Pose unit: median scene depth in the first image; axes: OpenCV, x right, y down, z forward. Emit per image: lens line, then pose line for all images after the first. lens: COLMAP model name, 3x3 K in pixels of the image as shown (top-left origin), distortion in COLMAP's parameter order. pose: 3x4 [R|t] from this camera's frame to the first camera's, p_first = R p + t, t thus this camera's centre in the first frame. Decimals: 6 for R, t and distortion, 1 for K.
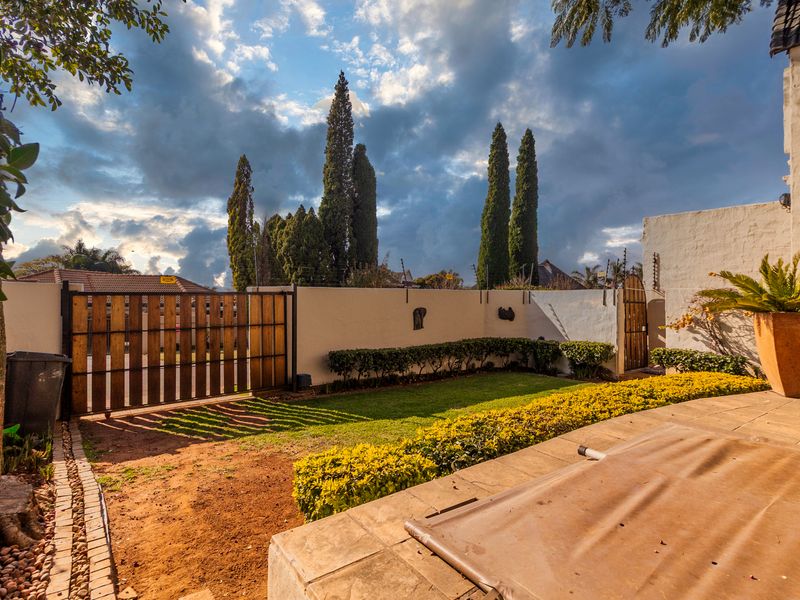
lens RADIAL K [[418.7, 0, 395.6], [0, 418.7, 295.6], [0, 0, 1]] dist [0.001870, 0.002263]
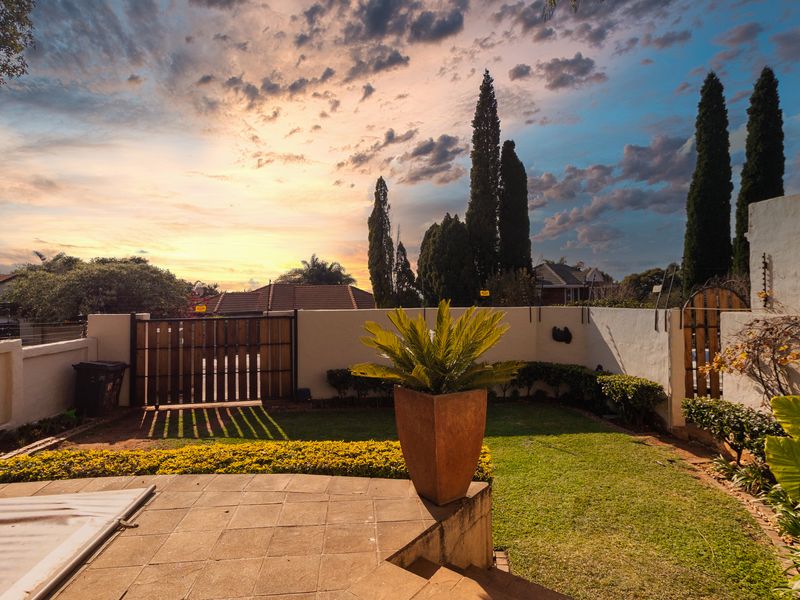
lens RADIAL K [[418.7, 0, 376.8], [0, 418.7, 297.0], [0, 0, 1]] dist [0.001870, 0.002263]
pose [[0.867334, -0.017409, -0.497421, 0.434601], [0.018799, 0.999821, -0.002213, -0.044585], [0.497371, -0.007431, 0.867506, 0.100879]]
